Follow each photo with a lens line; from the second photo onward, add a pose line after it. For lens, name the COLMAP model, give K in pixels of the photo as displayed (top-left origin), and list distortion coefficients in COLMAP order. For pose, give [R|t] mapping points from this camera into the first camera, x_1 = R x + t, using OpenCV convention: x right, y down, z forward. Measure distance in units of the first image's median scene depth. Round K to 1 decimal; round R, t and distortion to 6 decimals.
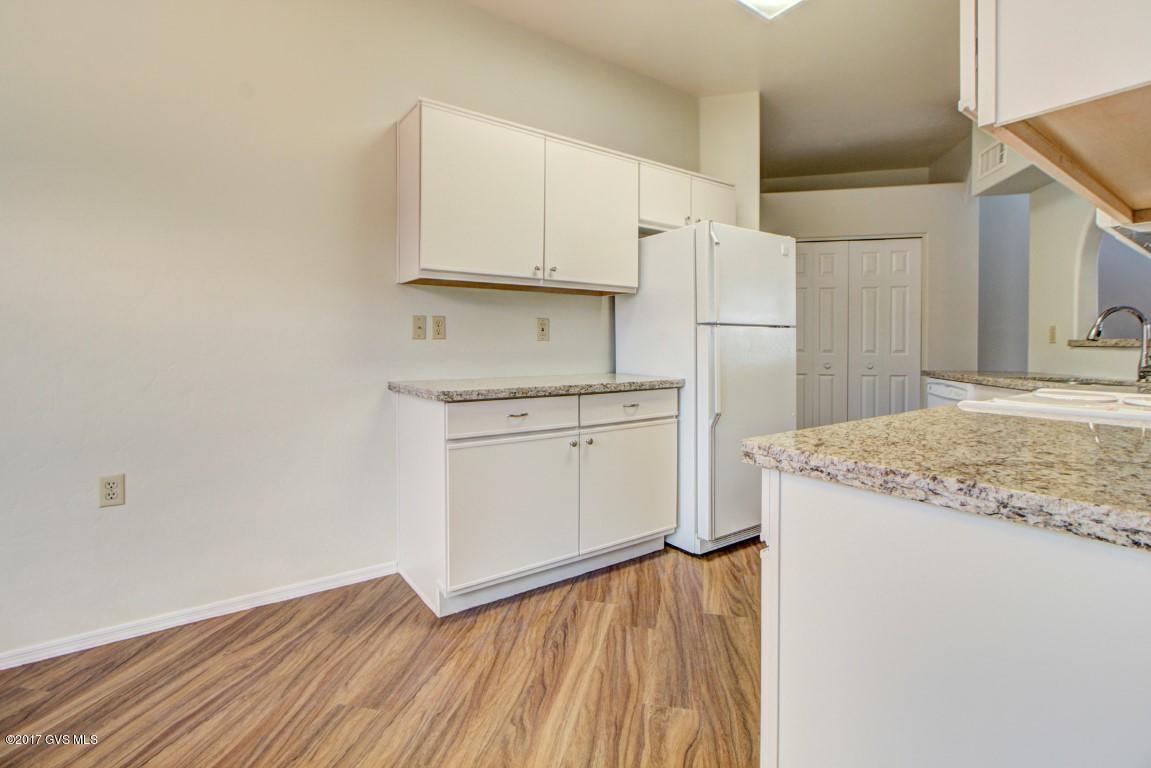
lens RADIAL K [[514.2, 0, 557.5], [0, 514.2, 347.0], [0, 0, 1]] dist [-0.025006, -0.000104]
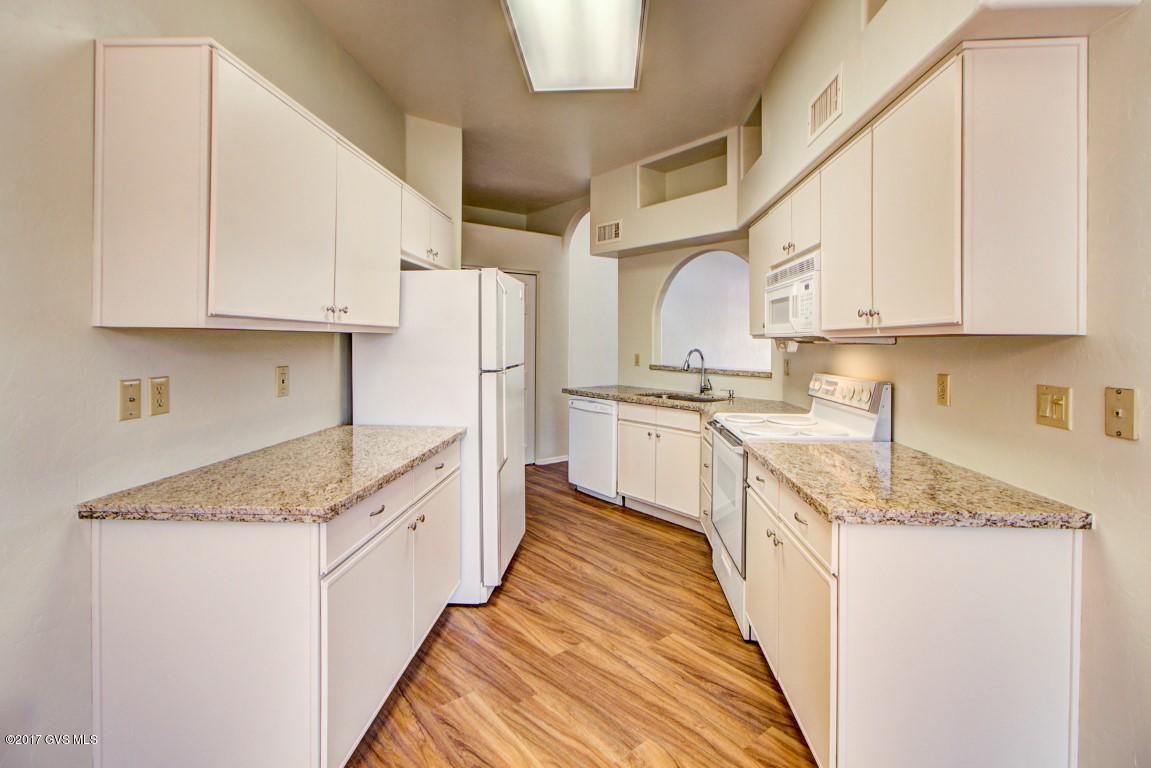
lens RADIAL K [[541.0, 0, 576.1], [0, 541.0, 338.0], [0, 0, 1]] dist [-0.007098, 0.000469]
pose [[0.617287, -0.001292, 0.786737, -0.559438], [0.007761, 0.999960, -0.004448, -0.130277], [-0.786700, 0.008851, 0.617272, 0.266164]]
